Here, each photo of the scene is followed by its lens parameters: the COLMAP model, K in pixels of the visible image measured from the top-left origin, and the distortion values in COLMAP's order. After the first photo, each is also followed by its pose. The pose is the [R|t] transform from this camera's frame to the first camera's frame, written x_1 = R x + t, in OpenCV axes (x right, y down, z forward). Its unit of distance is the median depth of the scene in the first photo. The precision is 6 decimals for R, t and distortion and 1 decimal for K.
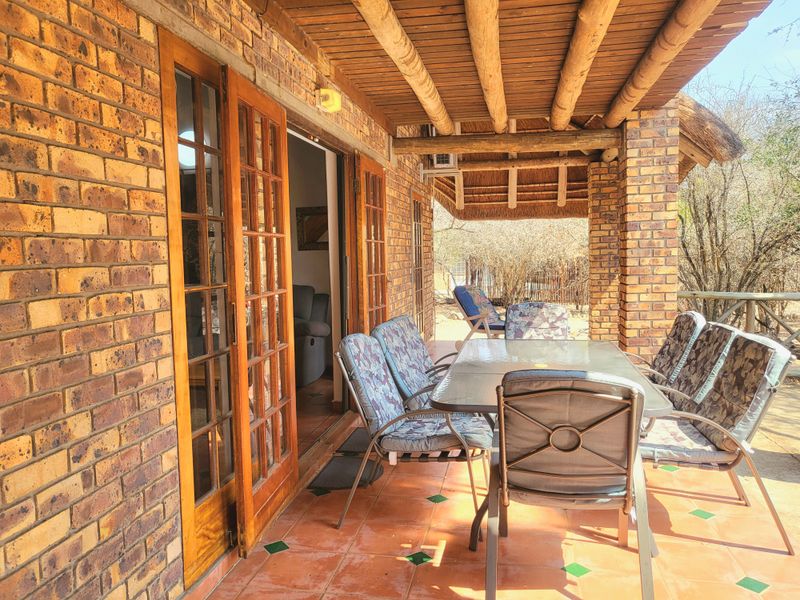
lens RADIAL K [[606.0, 0, 400.0], [0, 606.0, 300.0], [0, 0, 1]] dist [-0.007030, -0.001735]
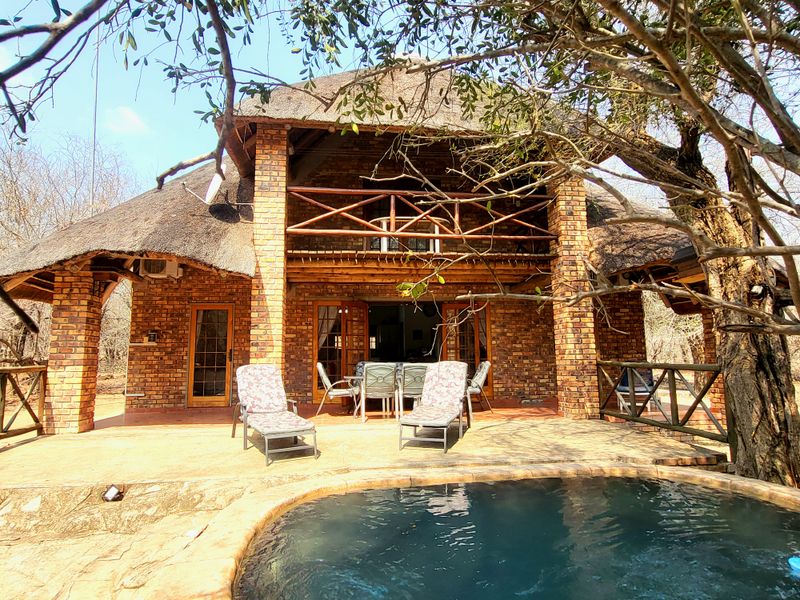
lens RADIAL K [[475.8, 0, 400.0], [0, 475.8, 300.0], [0, 0, 1]] dist [-0.017884, 0.001555]
pose [[0.334486, -0.096947, -0.937401, 1.587573], [-0.066140, 0.989827, -0.125969, 0.021721], [0.940077, 0.104134, 0.324672, 0.112625]]
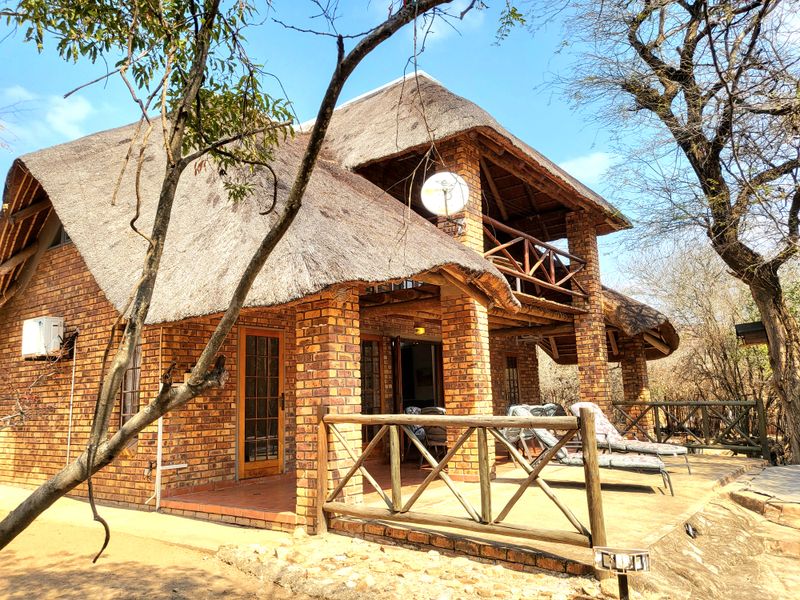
lens RADIAL K [[606.0, 0, 400.0], [0, 606.0, 300.0], [0, 0, 1]] dist [-0.007030, -0.001735]
pose [[0.895716, -0.078493, -0.437643, 0.763654], [-0.023472, 0.974574, -0.222835, 0.128490], [0.444006, 0.209869, 0.871099, -1.156110]]
